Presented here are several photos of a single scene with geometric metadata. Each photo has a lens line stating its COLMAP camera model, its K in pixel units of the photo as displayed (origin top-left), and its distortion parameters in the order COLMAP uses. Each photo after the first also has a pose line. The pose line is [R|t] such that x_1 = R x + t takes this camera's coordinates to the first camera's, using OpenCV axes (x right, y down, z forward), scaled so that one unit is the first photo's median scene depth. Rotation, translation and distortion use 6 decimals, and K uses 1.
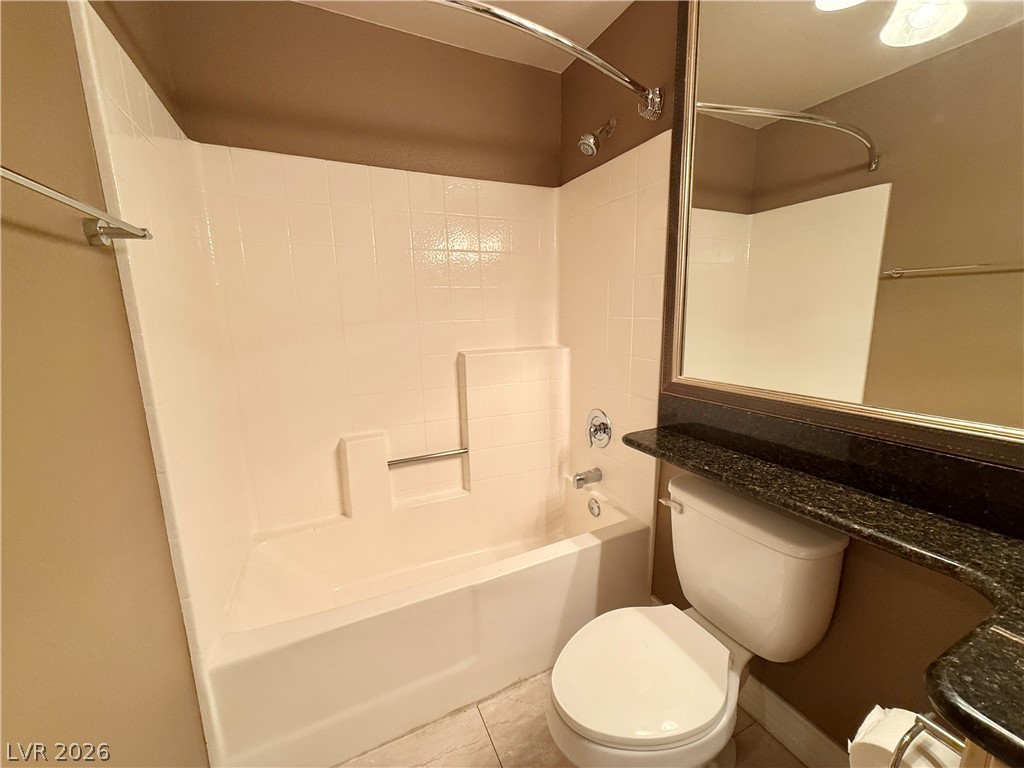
lens RADIAL K [[408.4, 0, 515.4], [0, 408.4, 385.6], [0, 0, 1]] dist [-0.000737, -0.000008]
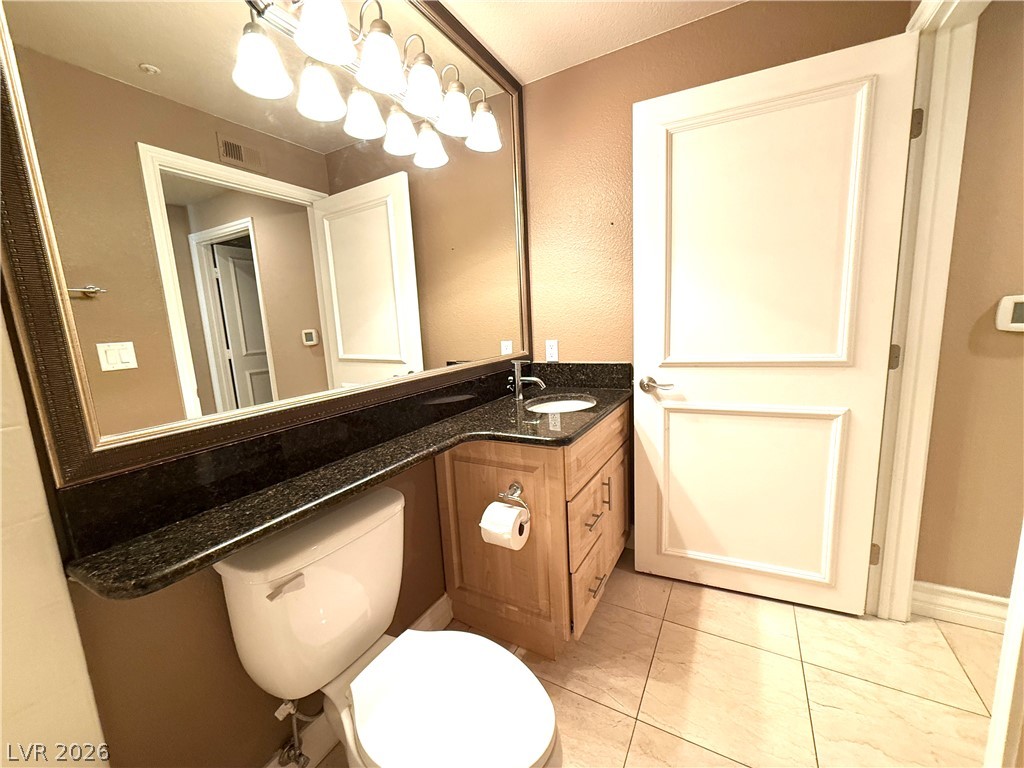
lens RADIAL K [[408.4, 0, 515.4], [0, 408.4, 385.6], [0, 0, 1]] dist [-0.000737, -0.000008]
pose [[-0.574835, -0.082947, 0.814054, -0.493956], [0.199310, 0.950693, 0.237610, -0.159101], [-0.793625, 0.298836, -0.529960, 1.279530]]
